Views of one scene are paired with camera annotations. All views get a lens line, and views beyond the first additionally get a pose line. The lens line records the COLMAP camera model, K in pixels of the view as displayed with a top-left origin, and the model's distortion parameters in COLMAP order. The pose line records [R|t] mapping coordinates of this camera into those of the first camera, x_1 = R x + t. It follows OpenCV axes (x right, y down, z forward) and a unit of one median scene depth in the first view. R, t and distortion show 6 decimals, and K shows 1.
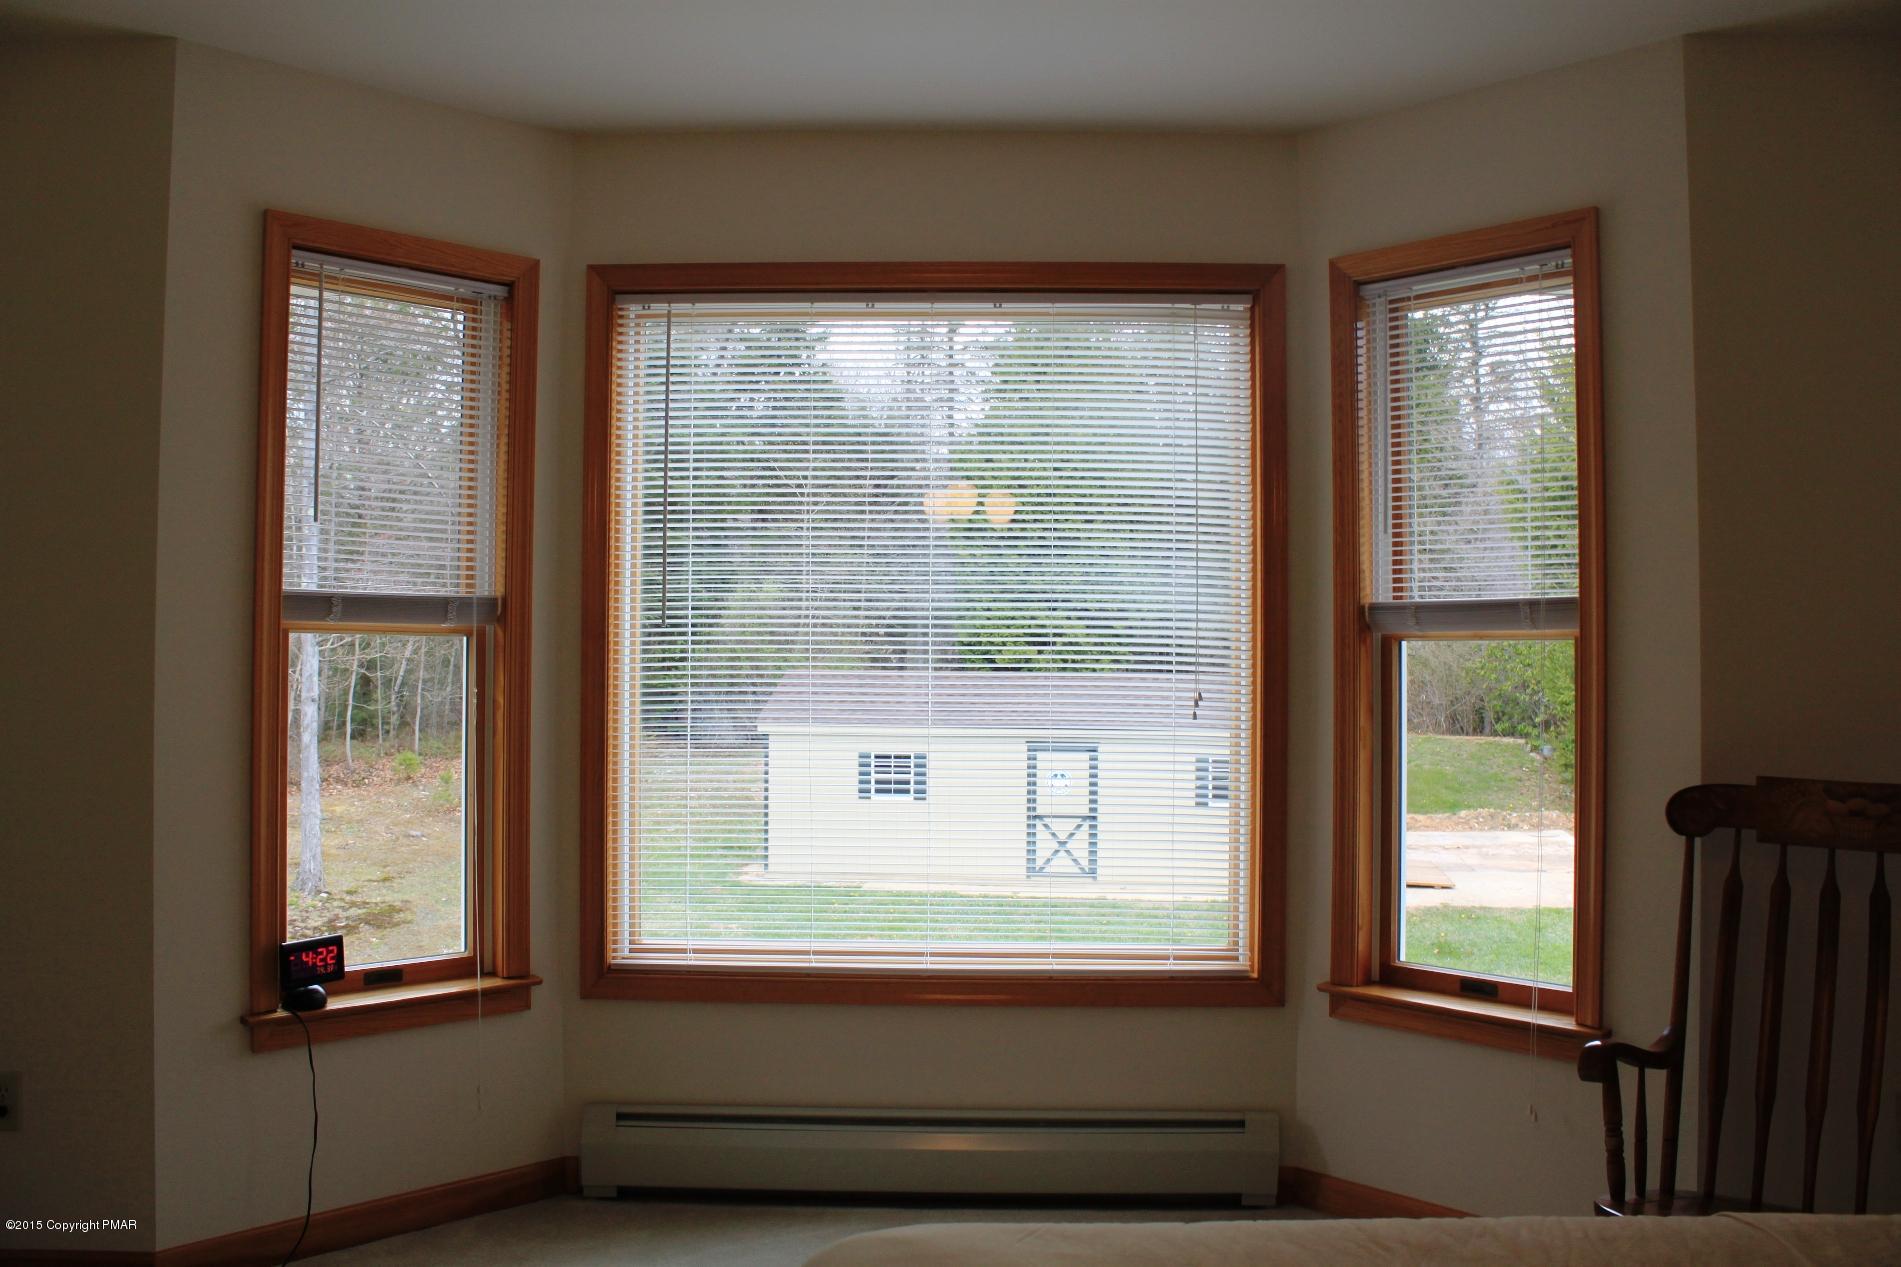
lens RADIAL K [[1571.5, 0, 960.6], [0, 1571.5, 615.1], [0, 0, 1]] dist [-0.172427, 0.163148]
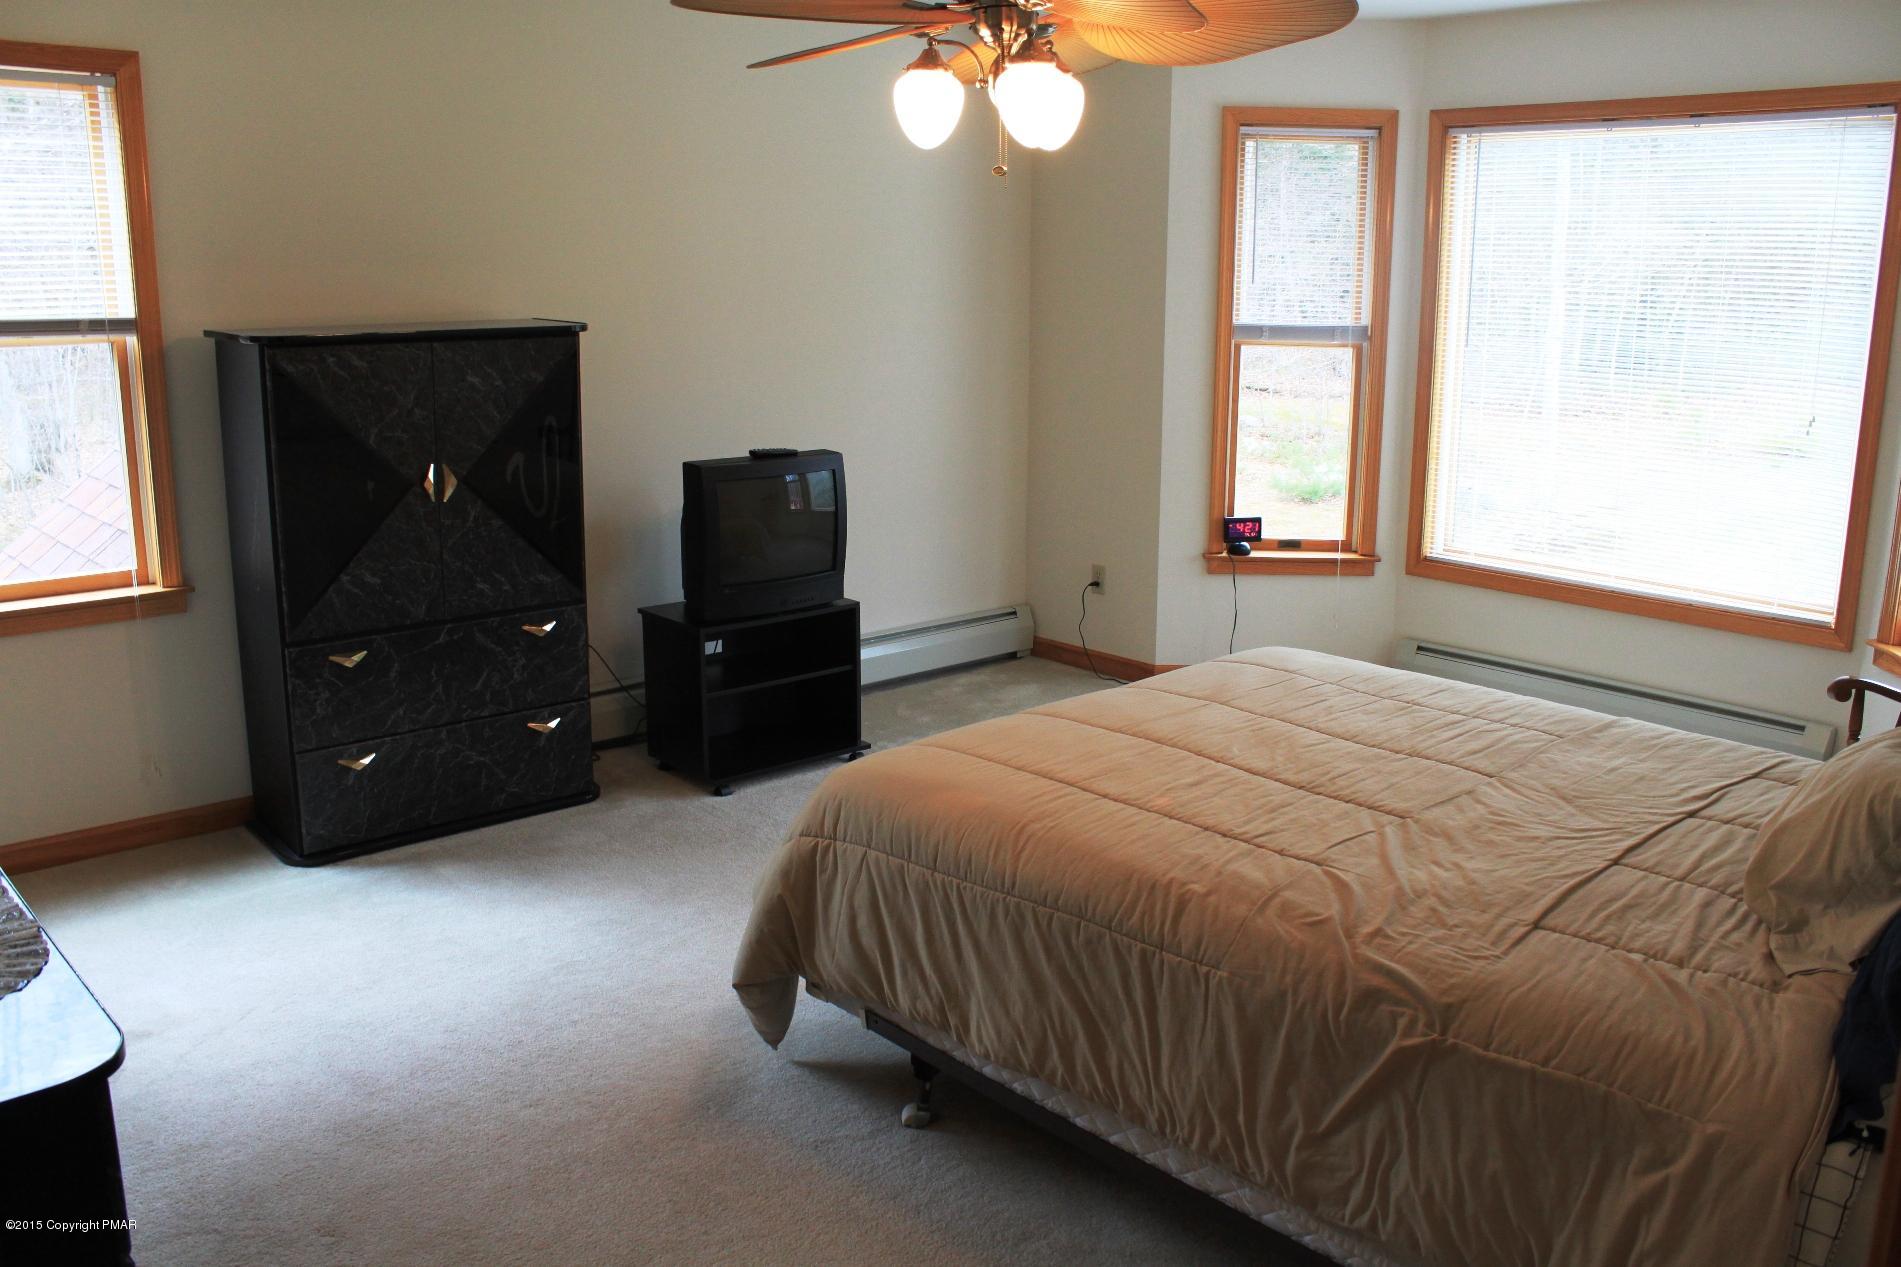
lens RADIAL K [[1571.5, 0, 960.6], [0, 1571.5, 615.1], [0, 0, 1]] dist [-0.172427, 0.163148]
pose [[0.682862, 0.159563, -0.712909, 0.623330], [0.017974, 0.971891, 0.234744, -0.105990], [0.730326, -0.173112, 0.660800, -0.449116]]
